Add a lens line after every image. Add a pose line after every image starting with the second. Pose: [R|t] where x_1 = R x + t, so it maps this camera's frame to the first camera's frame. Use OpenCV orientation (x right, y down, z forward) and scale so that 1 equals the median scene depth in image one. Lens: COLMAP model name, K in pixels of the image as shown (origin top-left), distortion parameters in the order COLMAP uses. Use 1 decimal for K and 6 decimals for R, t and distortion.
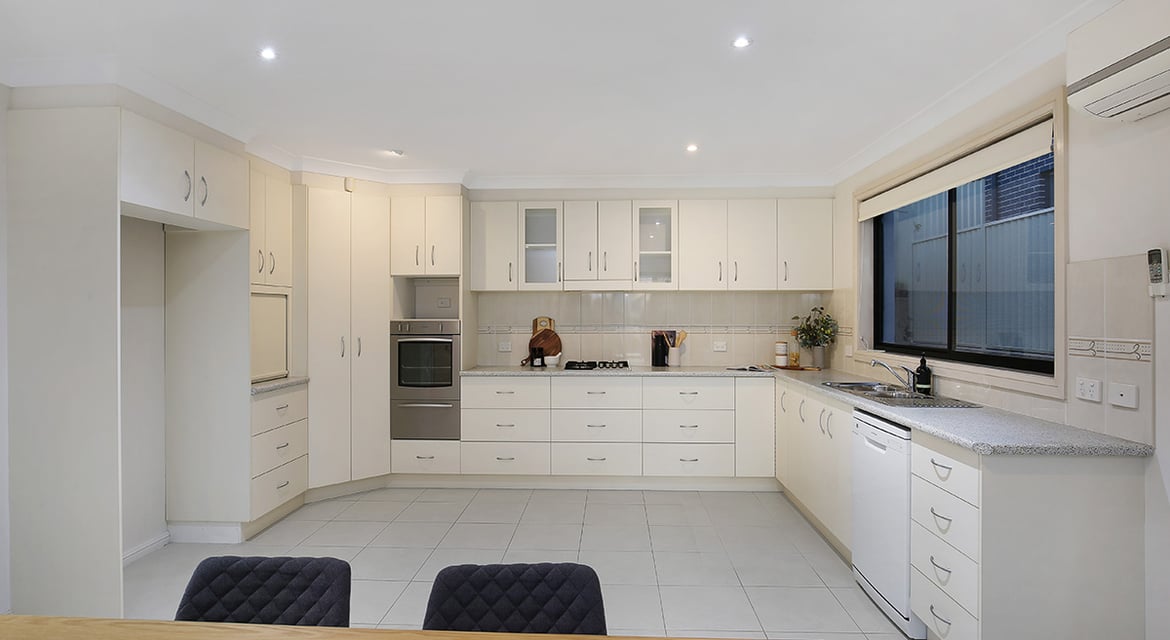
lens RADIAL K [[597.1, 0, 583.6], [0, 597.1, 317.8], [0, 0, 1]] dist [-0.015024, 0.001426]
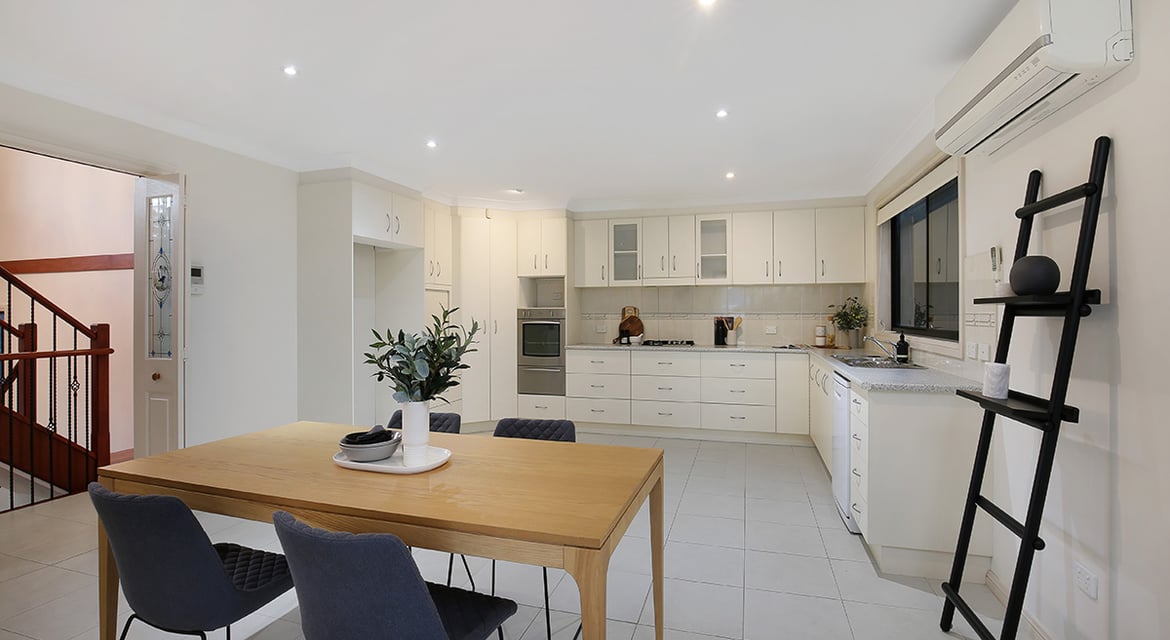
lens RADIAL K [[537.8, 0, 583.4], [0, 537.8, 317.0], [0, 0, 1]] dist [0.004538, 0.000087]
pose [[0.971644, 0.001264, -0.236445, 0.123584], [0.000073, 0.999984, 0.005647, 0.016561], [0.236448, -0.005504, 0.971629, -0.190021]]
